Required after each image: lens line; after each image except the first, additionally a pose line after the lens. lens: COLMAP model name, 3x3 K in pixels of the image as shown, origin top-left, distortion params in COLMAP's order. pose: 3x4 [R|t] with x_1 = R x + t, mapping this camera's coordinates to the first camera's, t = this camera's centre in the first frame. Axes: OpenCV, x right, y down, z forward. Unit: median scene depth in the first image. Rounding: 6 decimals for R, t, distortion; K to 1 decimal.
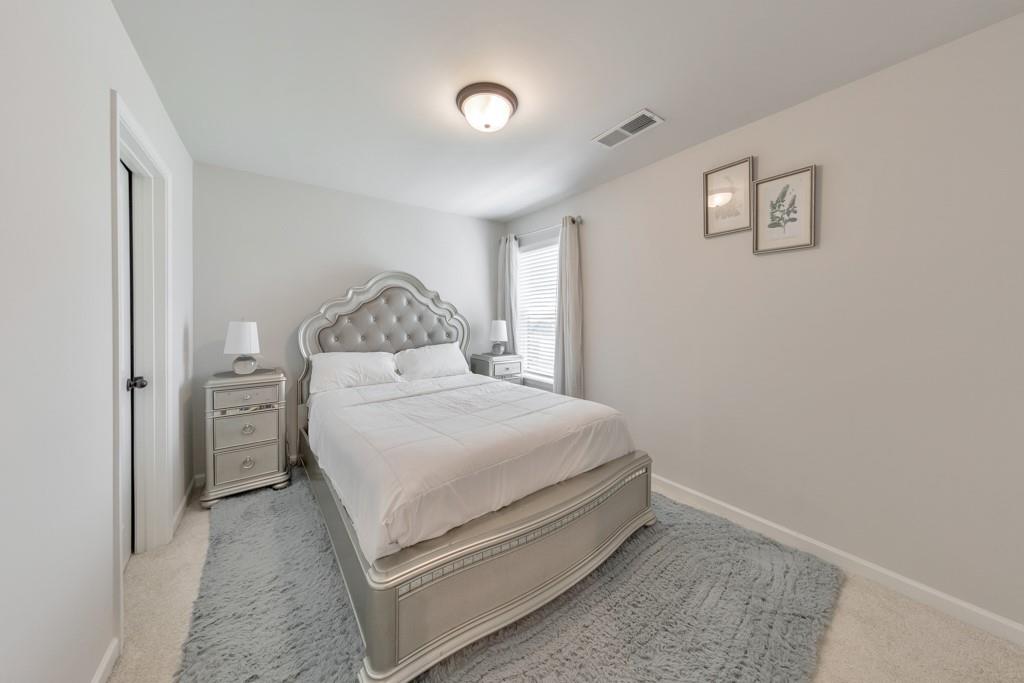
lens RADIAL K [[332.6, 0, 507.5], [0, 332.6, 319.2], [0, 0, 1]] dist [0.000120, -0.000024]
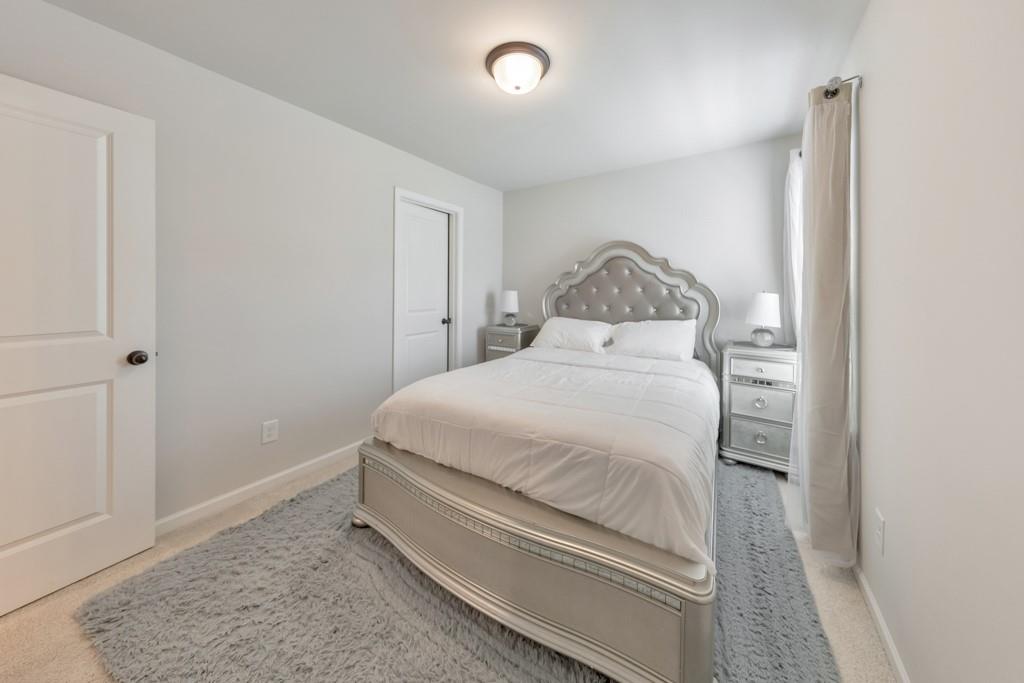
lens RADIAL K [[327.7, 0, 509.4], [0, 327.7, 290.7], [0, 0, 1]] dist [0.000304, 0.000013]
pose [[0.361835, 0.005109, -0.932228, 0.473211], [-0.007385, 0.999969, 0.002614, 0.002360], [0.932213, 0.005939, 0.361862, 0.372507]]
